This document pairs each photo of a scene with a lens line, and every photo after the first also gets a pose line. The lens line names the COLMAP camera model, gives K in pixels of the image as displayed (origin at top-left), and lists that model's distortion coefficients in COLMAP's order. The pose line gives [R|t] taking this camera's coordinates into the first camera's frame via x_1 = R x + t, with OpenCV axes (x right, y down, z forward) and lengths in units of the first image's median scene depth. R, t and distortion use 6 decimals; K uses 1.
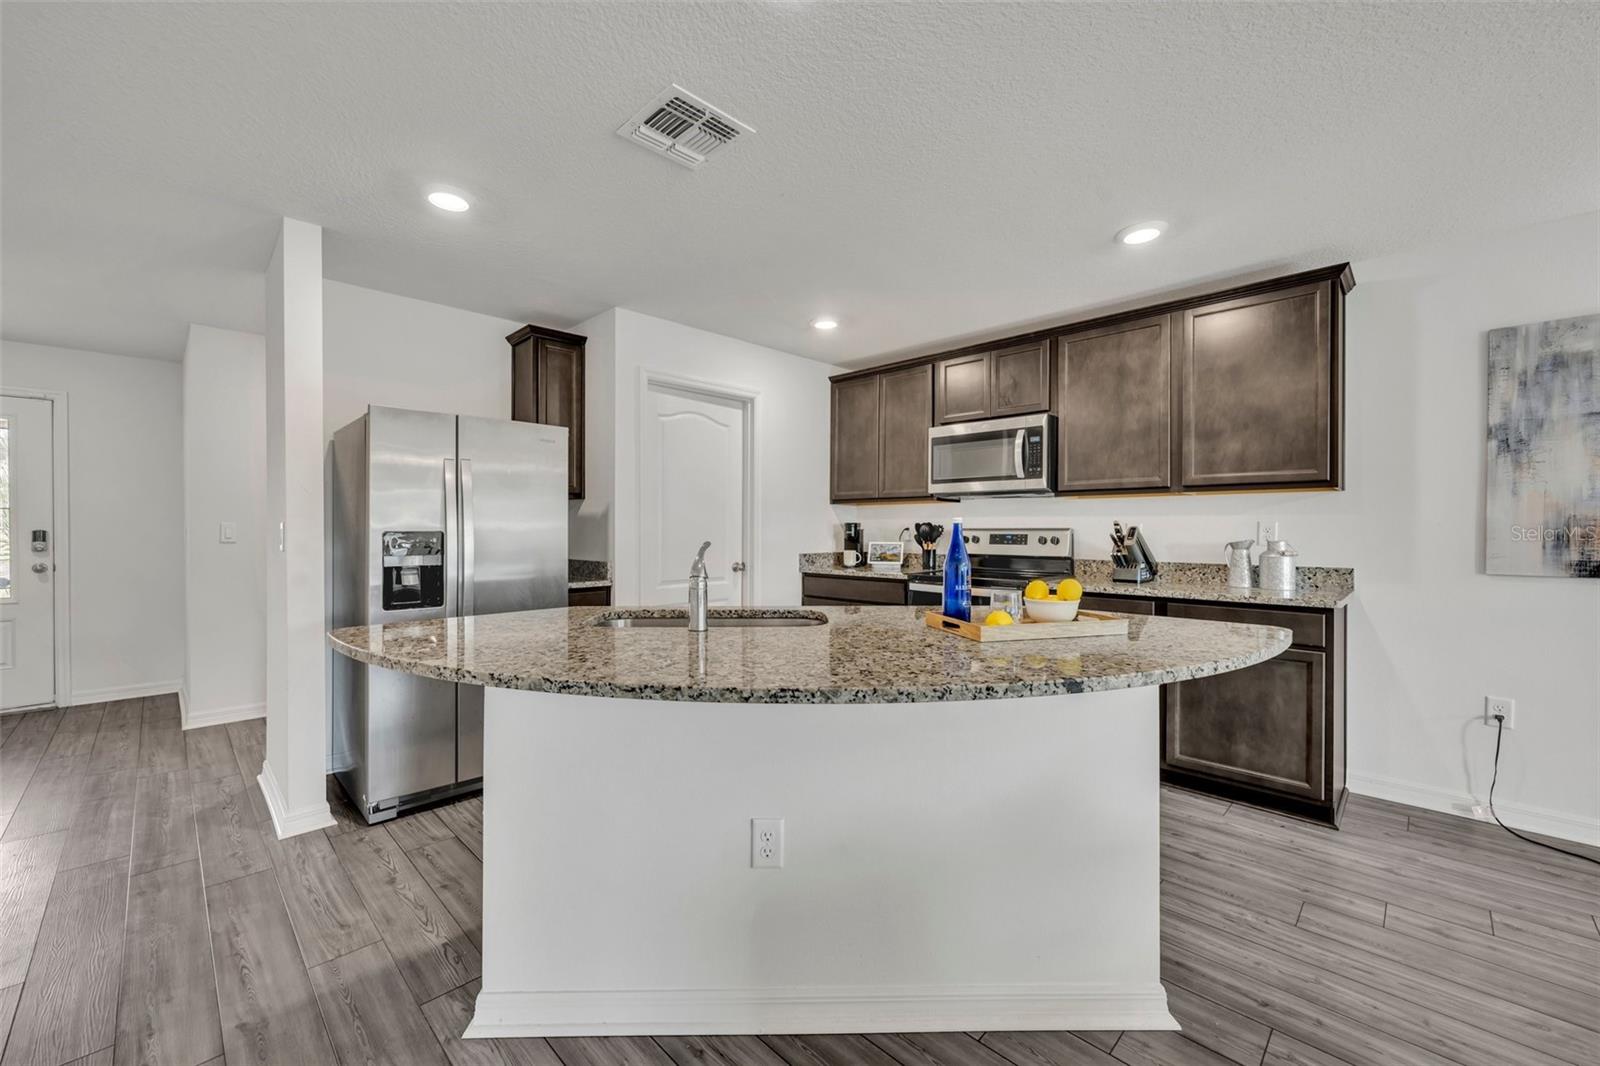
lens RADIAL K [[639.2, 0, 797.3], [0, 639.2, 534.6], [0, 0, 1]] dist [-0.001616, -0.000972]
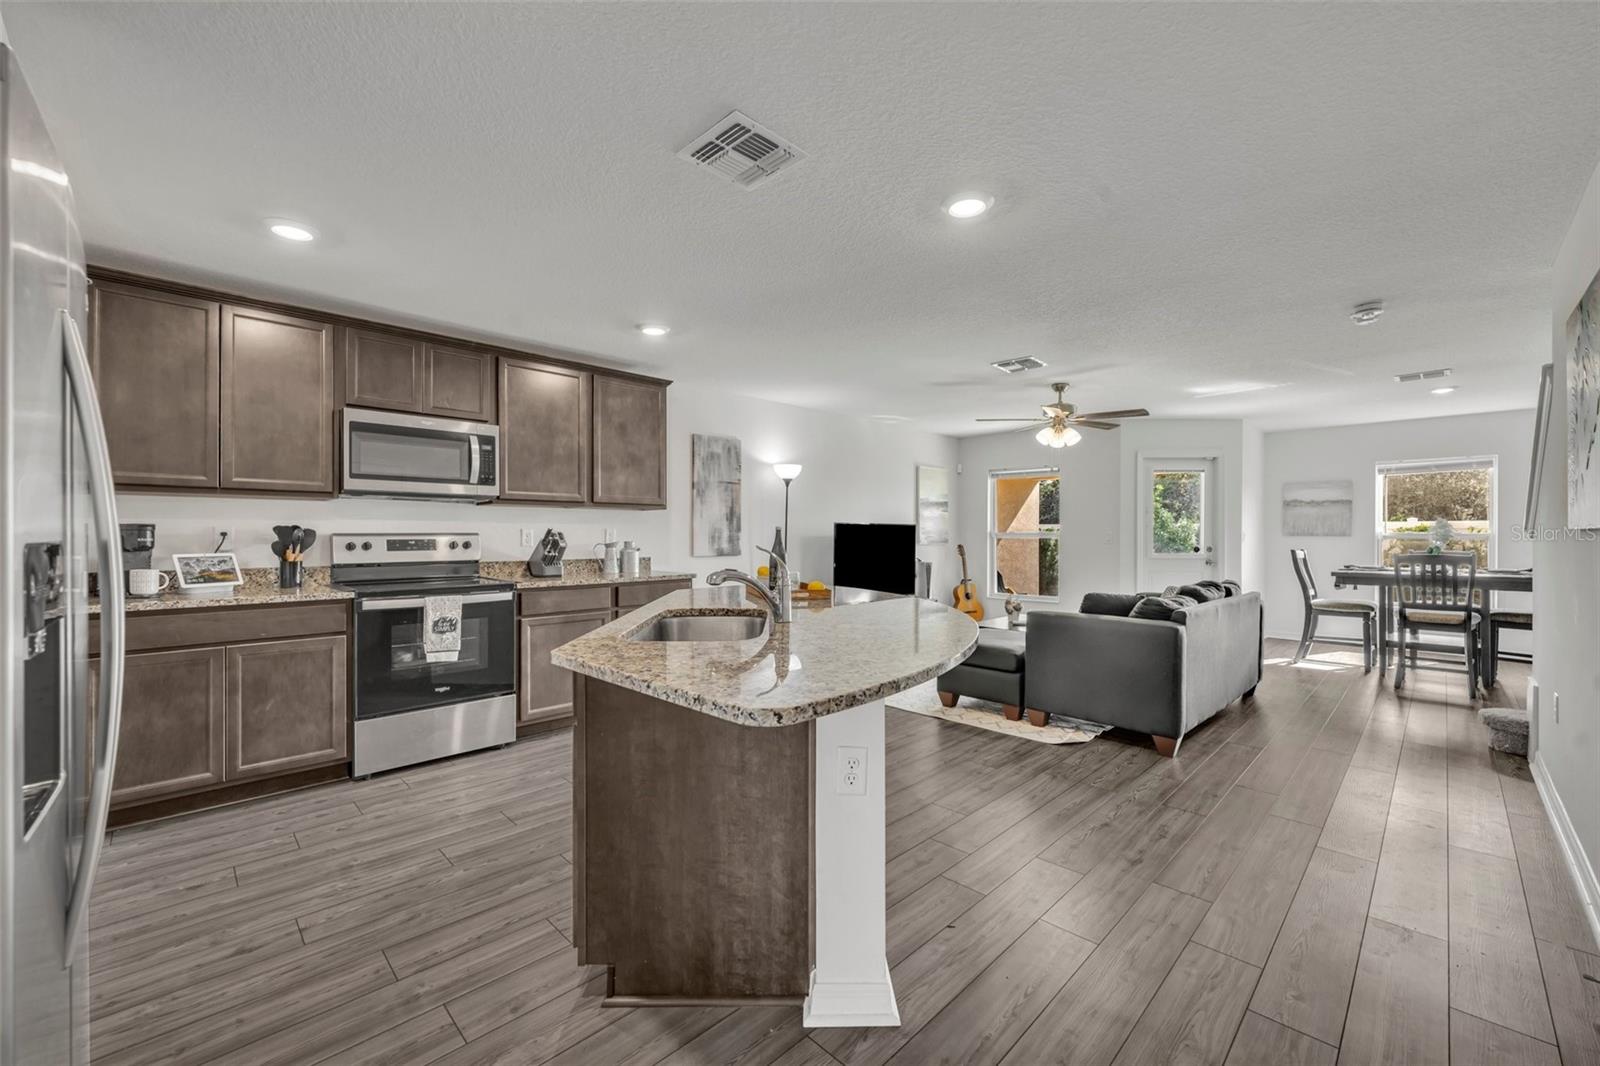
lens RADIAL K [[639.2, 0, 794.6], [0, 639.2, 537.8], [0, 0, 1]] dist [-0.001616, -0.000972]
pose [[0.005201, -0.012301, 0.999911, -0.912081], [0.002326, 0.999922, 0.012289, -0.019869], [-0.999984, 0.002262, 0.005230, 0.675997]]
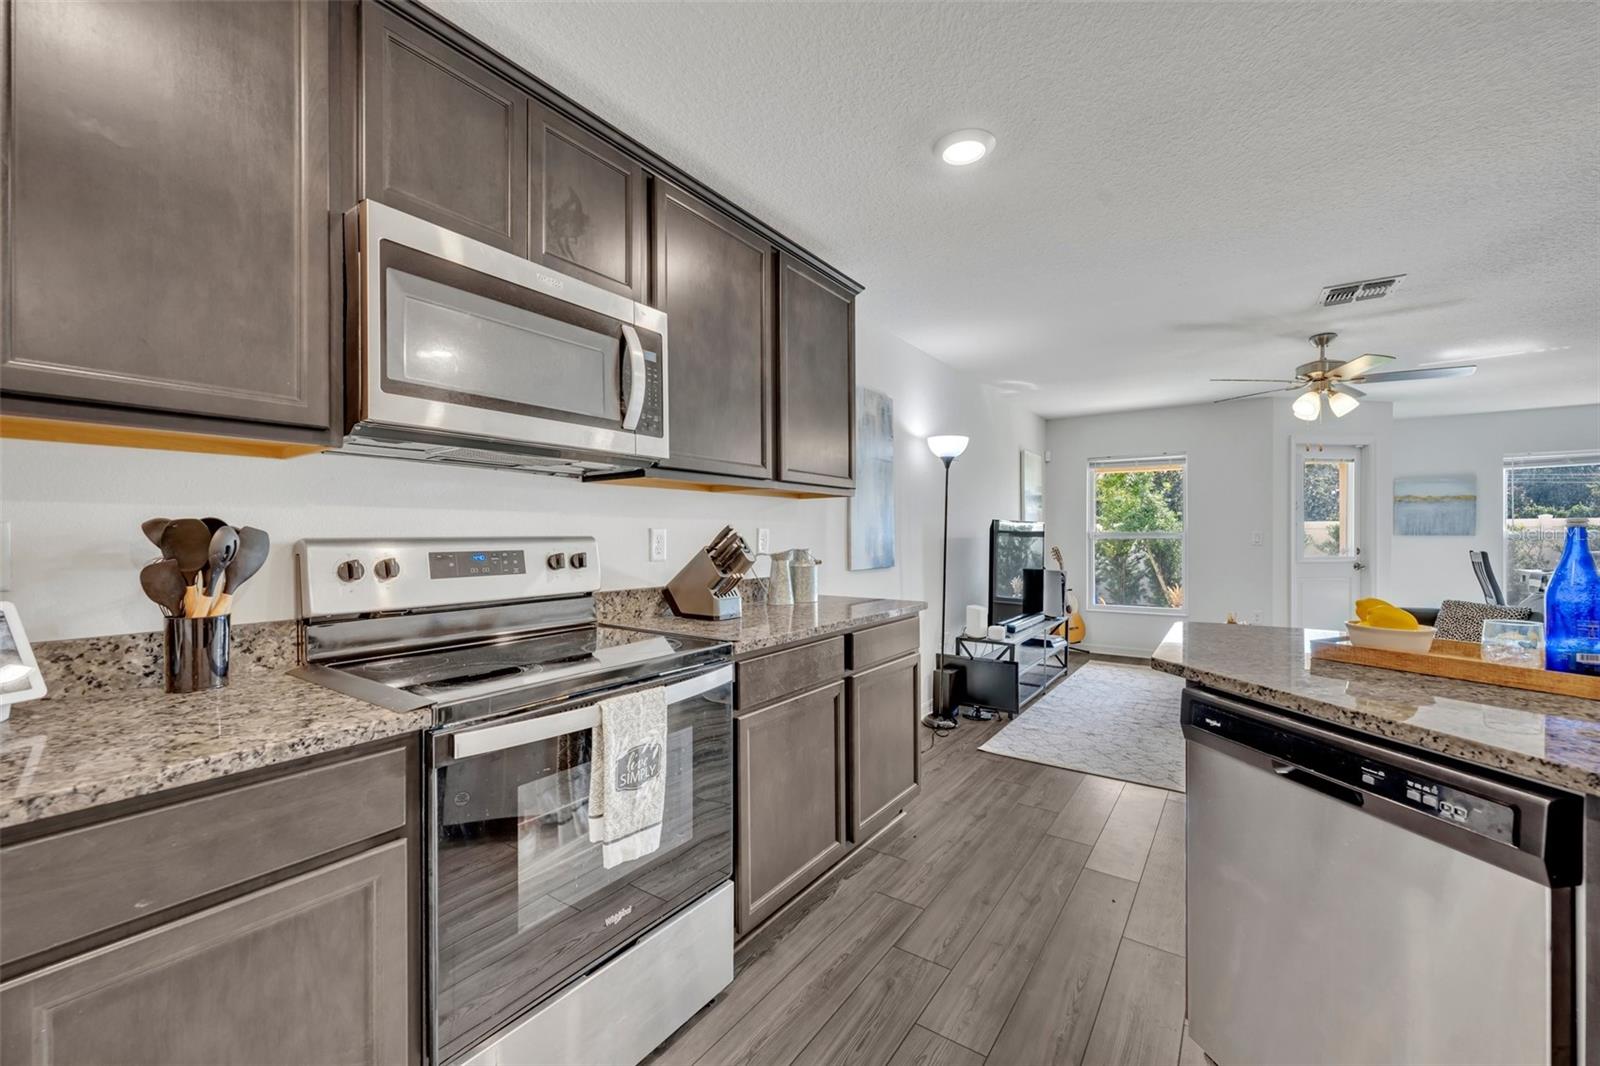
lens RADIAL K [[639.2, 0, 798.3], [0, 639.2, 536.1], [0, 0, 1]] dist [-0.001616, -0.000972]
pose [[-0.169691, -0.008091, 0.985464, -0.182302], [0.004728, 0.999948, 0.009024, -0.020258], [-0.985486, 0.006190, -0.169644, 1.329096]]
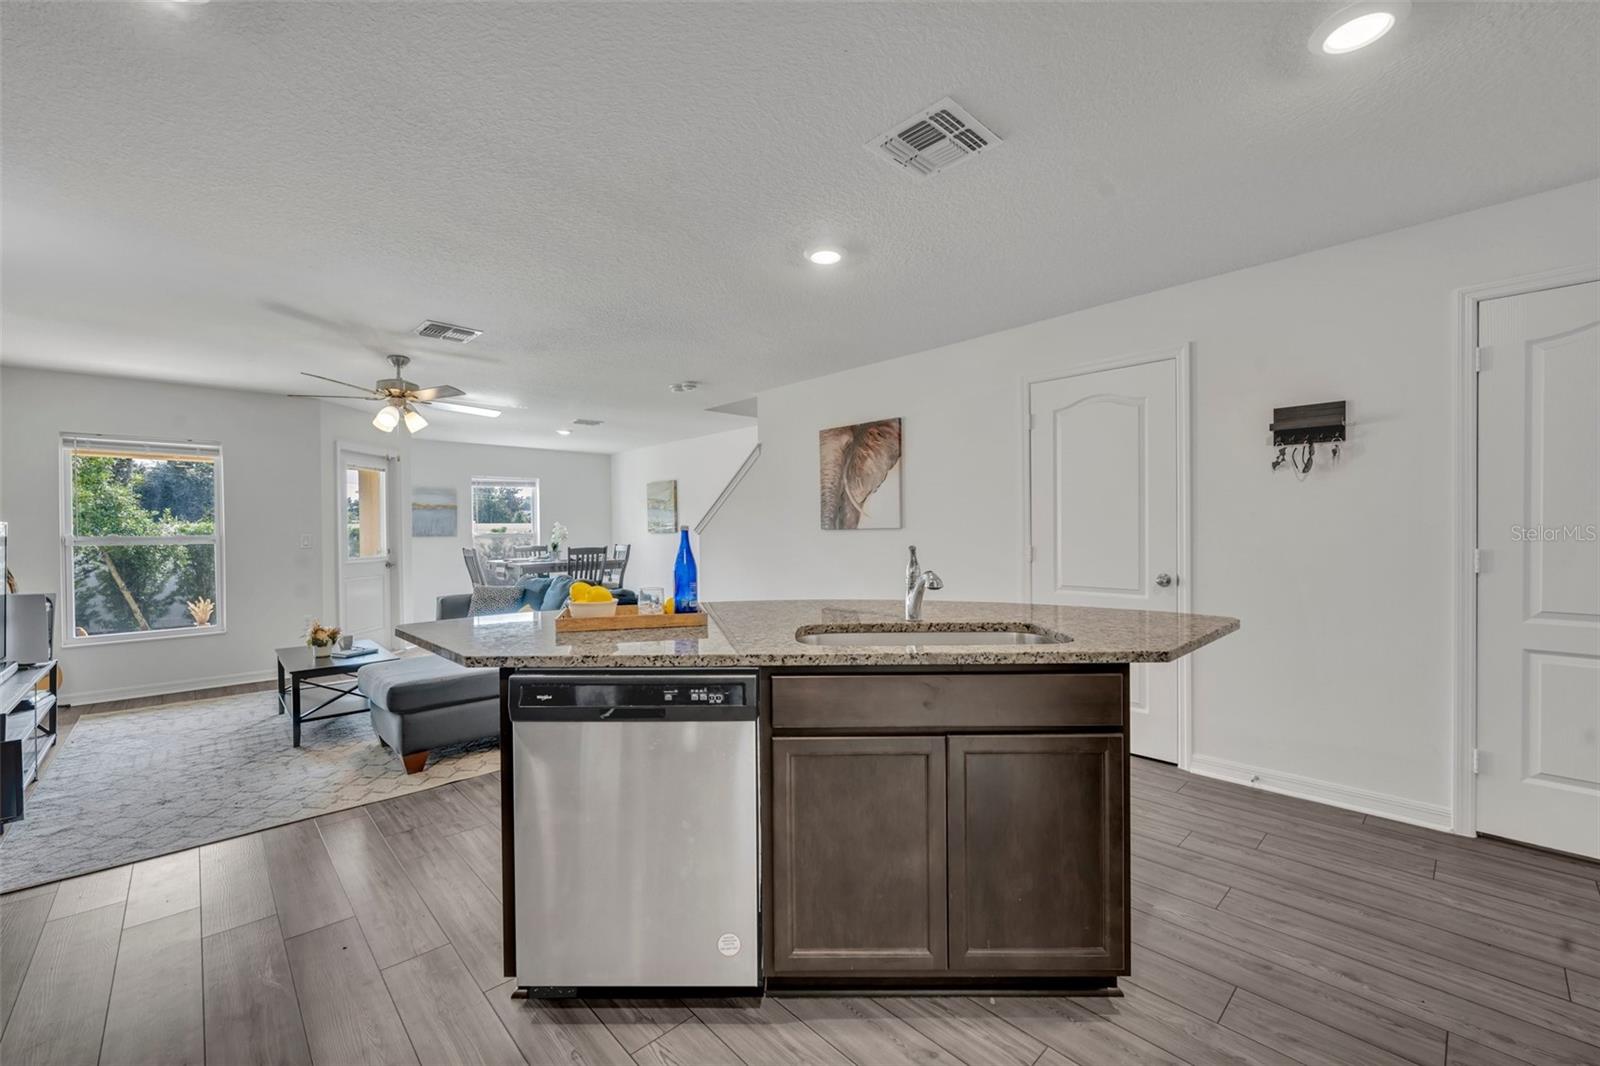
lens RADIAL K [[639.2, 0, 800.3], [0, 639.2, 536.1], [0, 0, 1]] dist [-0.001616, -0.000972]
pose [[-0.999747, 0.005379, 0.021830, 0.008885], [0.005675, 0.999893, 0.013492, -0.022234], [-0.021755, 0.013612, -0.999671, 1.504974]]
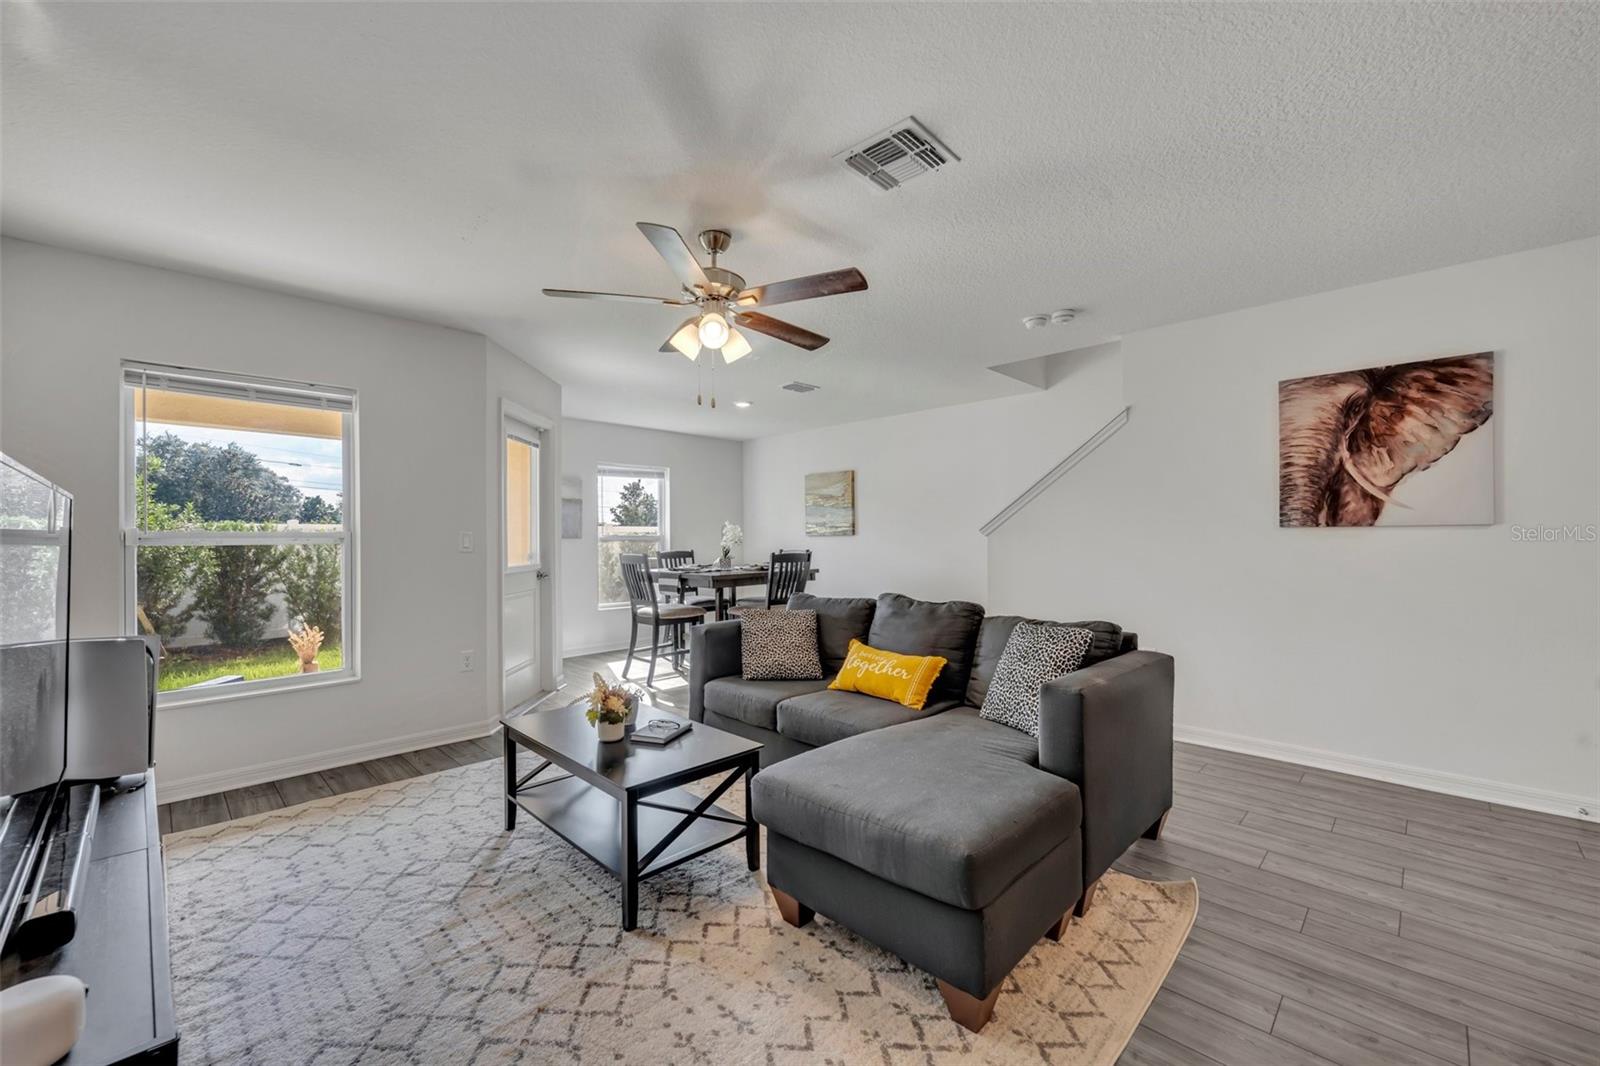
lens RADIAL K [[639.2, 0, 799.7], [0, 639.2, 536.6], [0, 0, 1]] dist [-0.001616, -0.000972]
pose [[-0.999963, -0.000550, -0.008564, 0.964185], [-0.000565, 0.999998, 0.001793, 0.000232], [0.008563, 0.001797, -0.999962, 0.867031]]
